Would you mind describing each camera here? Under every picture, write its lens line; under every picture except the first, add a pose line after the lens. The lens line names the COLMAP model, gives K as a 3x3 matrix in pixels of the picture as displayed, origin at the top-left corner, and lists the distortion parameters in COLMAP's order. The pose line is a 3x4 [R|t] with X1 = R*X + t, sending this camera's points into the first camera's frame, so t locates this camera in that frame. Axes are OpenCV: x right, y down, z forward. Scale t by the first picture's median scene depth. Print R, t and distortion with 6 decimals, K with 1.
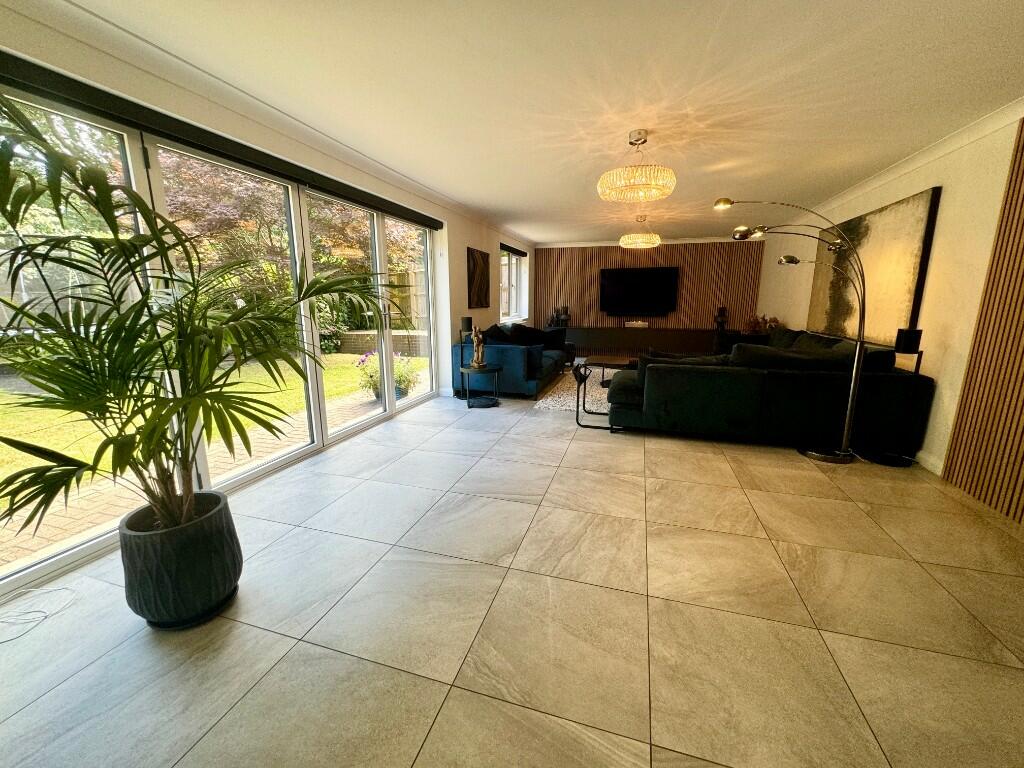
lens RADIAL K [[410.9, 0, 512.1], [0, 410.9, 384.2], [0, 0, 1]] dist [-0.003402, -0.000189]
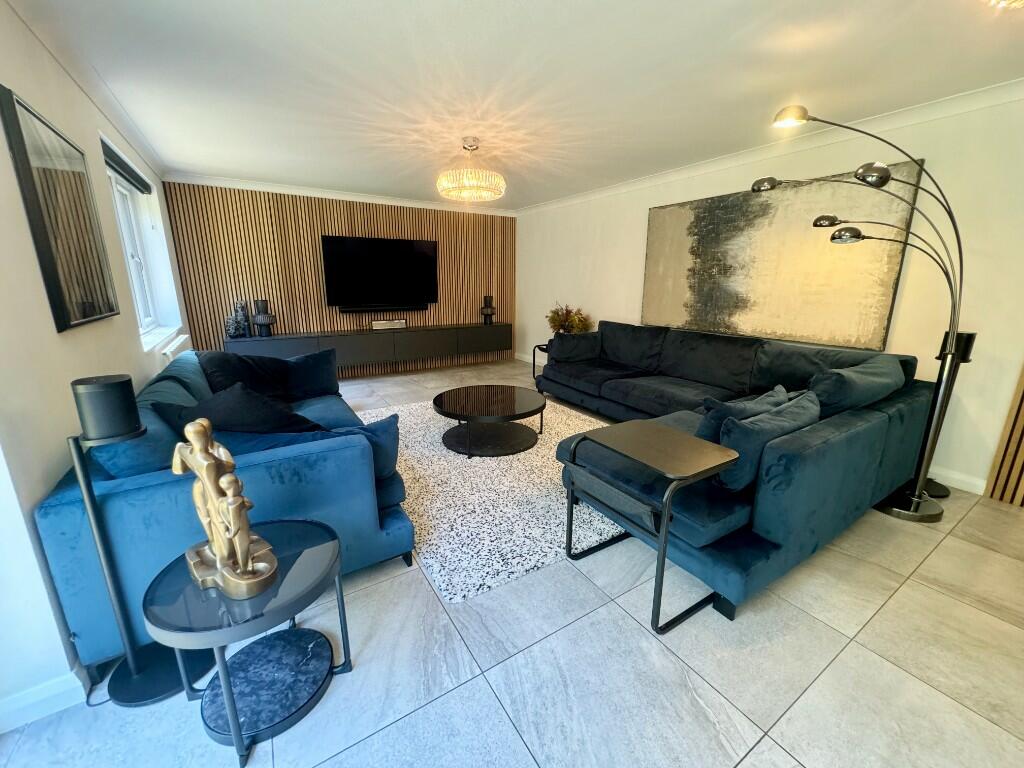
lens RADIAL K [[410.9, 0, 513.2], [0, 410.9, 380.2], [0, 0, 1]] dist [-0.003402, -0.000189]
pose [[0.648690, -0.173264, 0.741068, -0.081593], [0.149388, 0.983785, 0.099246, -0.093092], [-0.746247, 0.046326, 0.664055, 0.411493]]
